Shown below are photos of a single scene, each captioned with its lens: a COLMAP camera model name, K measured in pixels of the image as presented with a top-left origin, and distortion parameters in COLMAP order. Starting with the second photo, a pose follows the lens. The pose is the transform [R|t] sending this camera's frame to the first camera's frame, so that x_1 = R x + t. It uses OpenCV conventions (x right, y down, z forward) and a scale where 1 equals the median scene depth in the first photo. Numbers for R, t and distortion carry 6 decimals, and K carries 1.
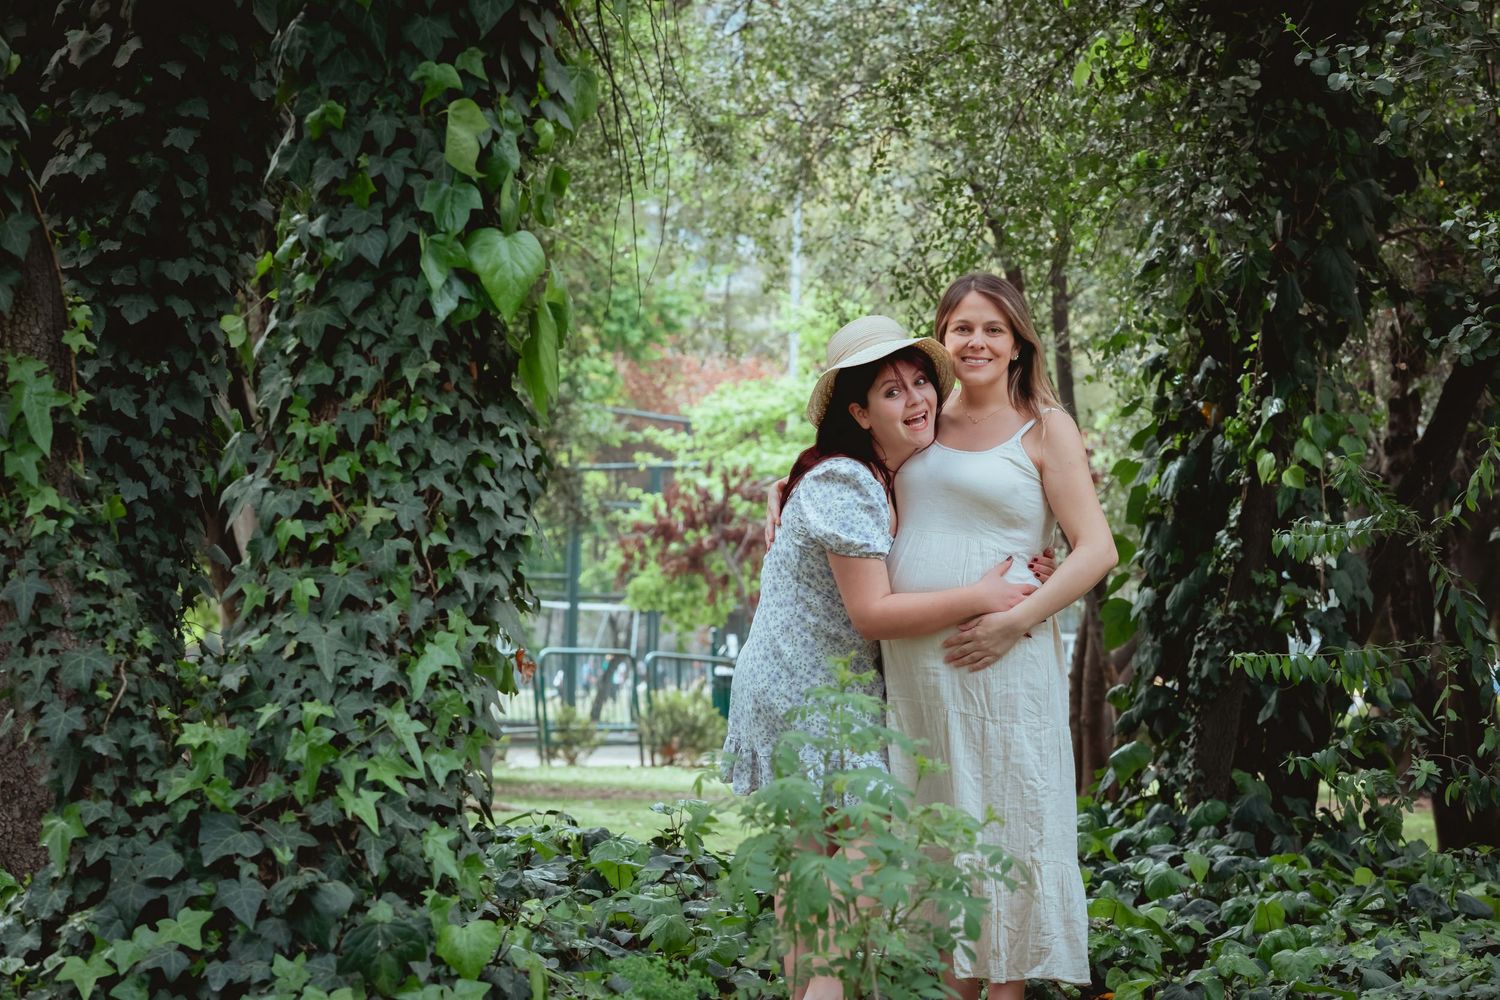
lens RADIAL K [[4505.3, 0, 755.5], [0, 4505.3, 487.0], [0, 0, 1]] dist [-0.049767, 0.000000]
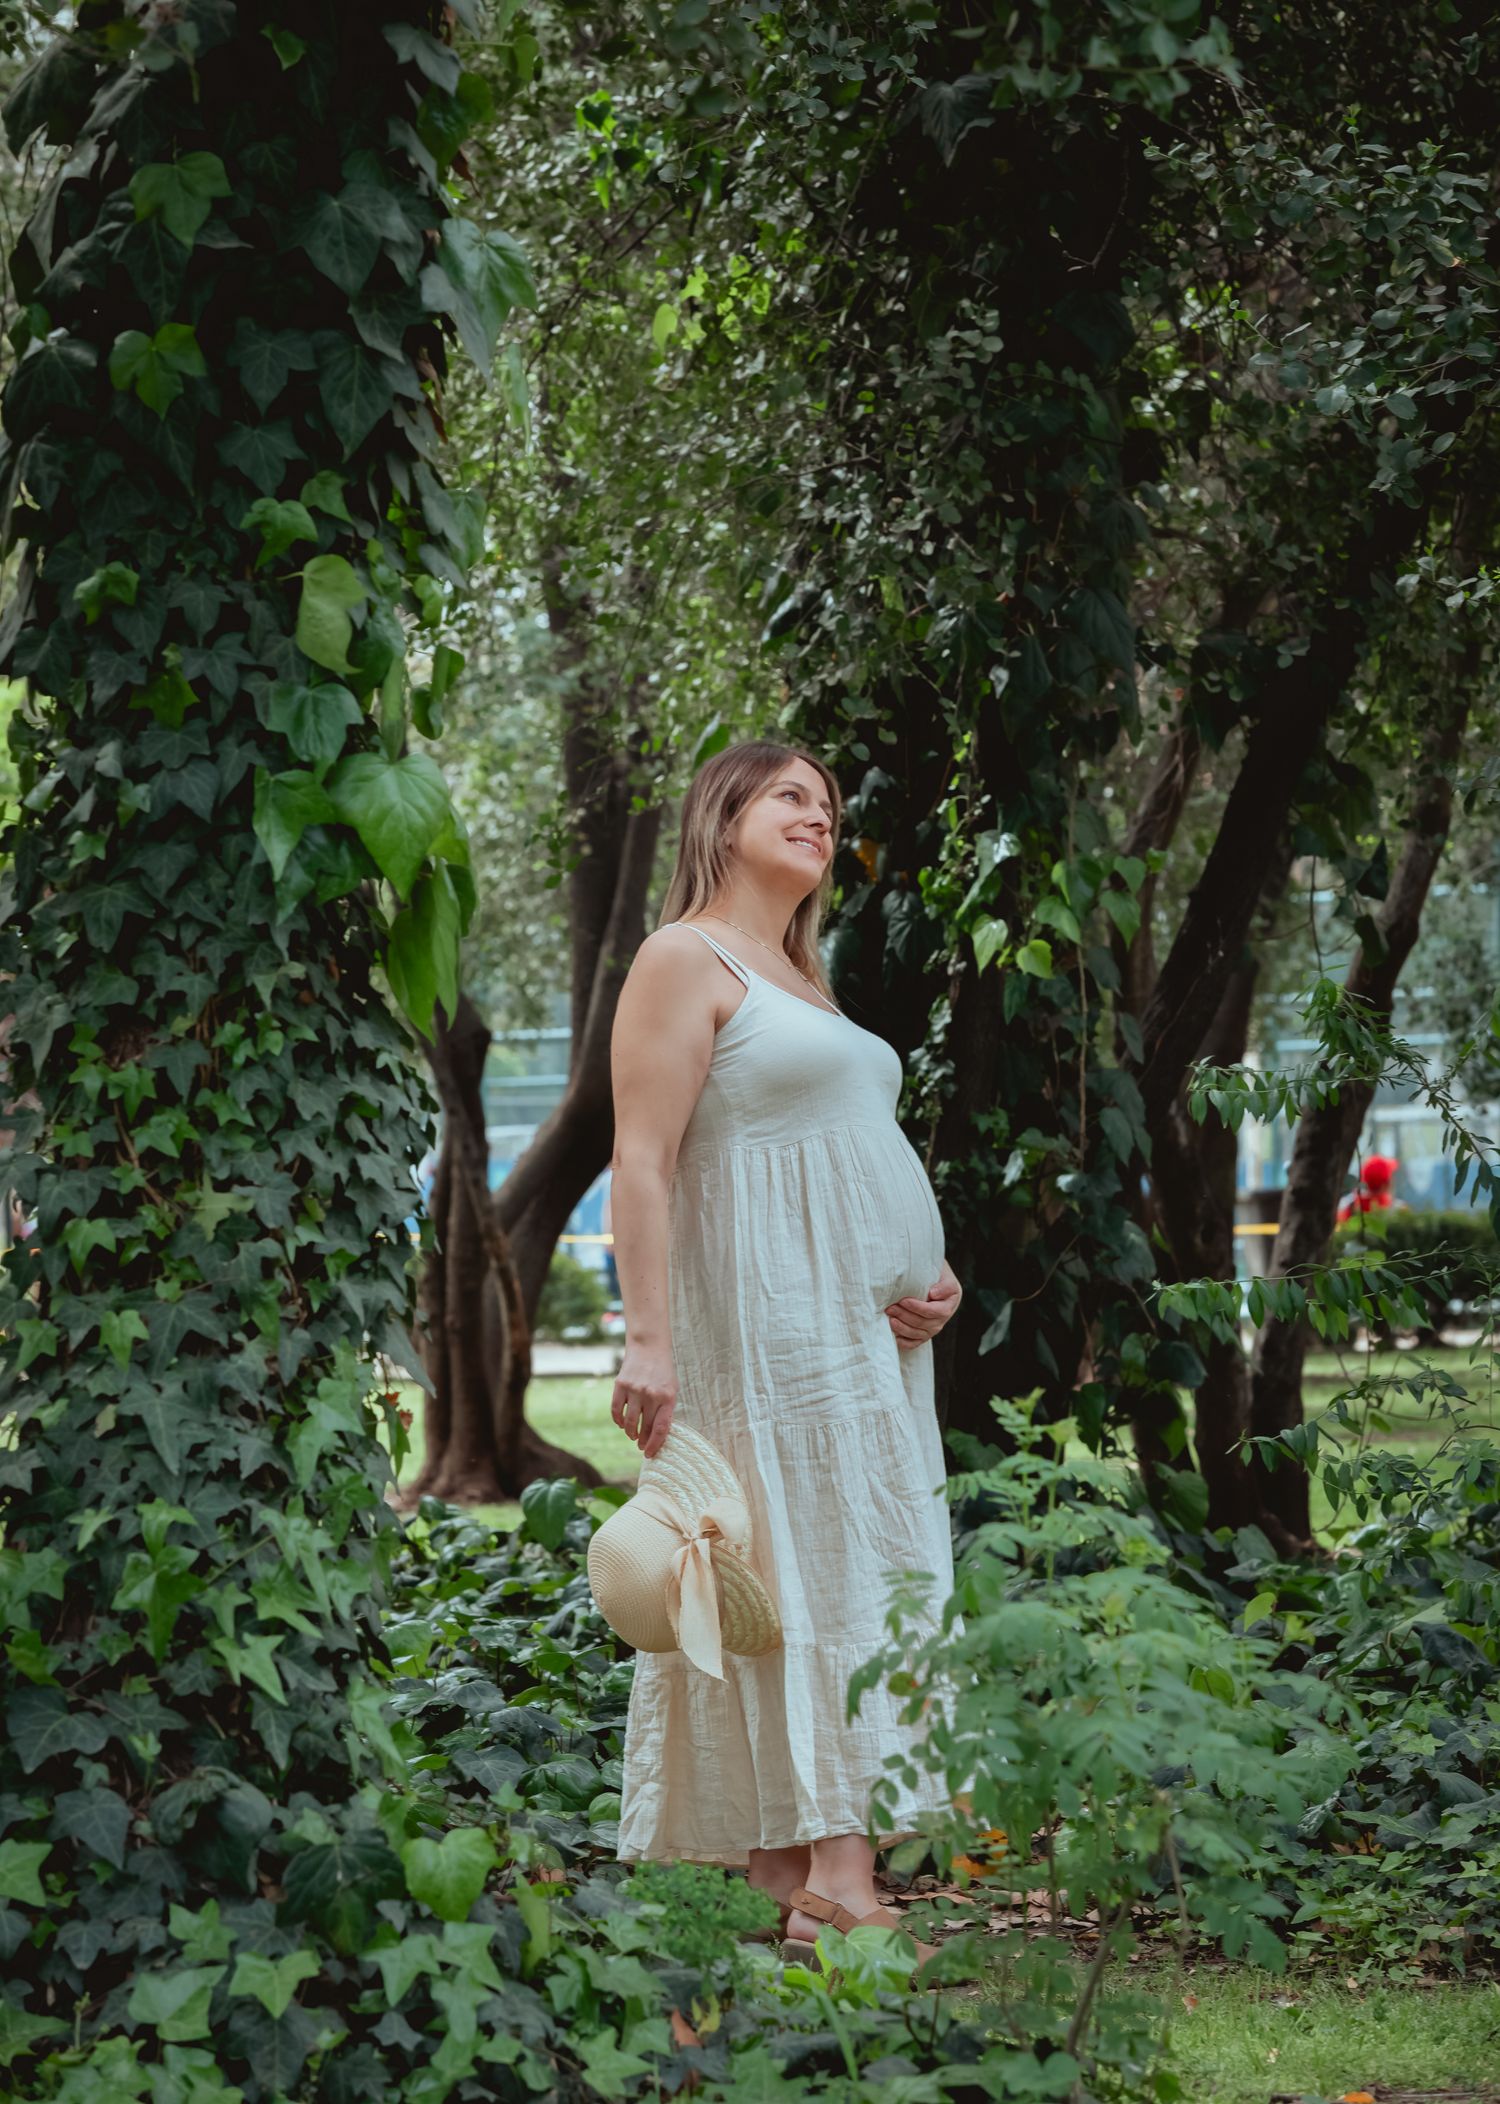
lens RADIAL K [[7623.8, 0, 900.7], [0, 7623.8, 963.5], [0, 0, 1]] dist [0.126949, 0.000000]
pose [[0.985244, -0.045840, 0.164904, -0.162999], [0.044141, 0.998928, 0.013958, -0.038294], [-0.165367, -0.006473, 0.986211, -0.090993]]
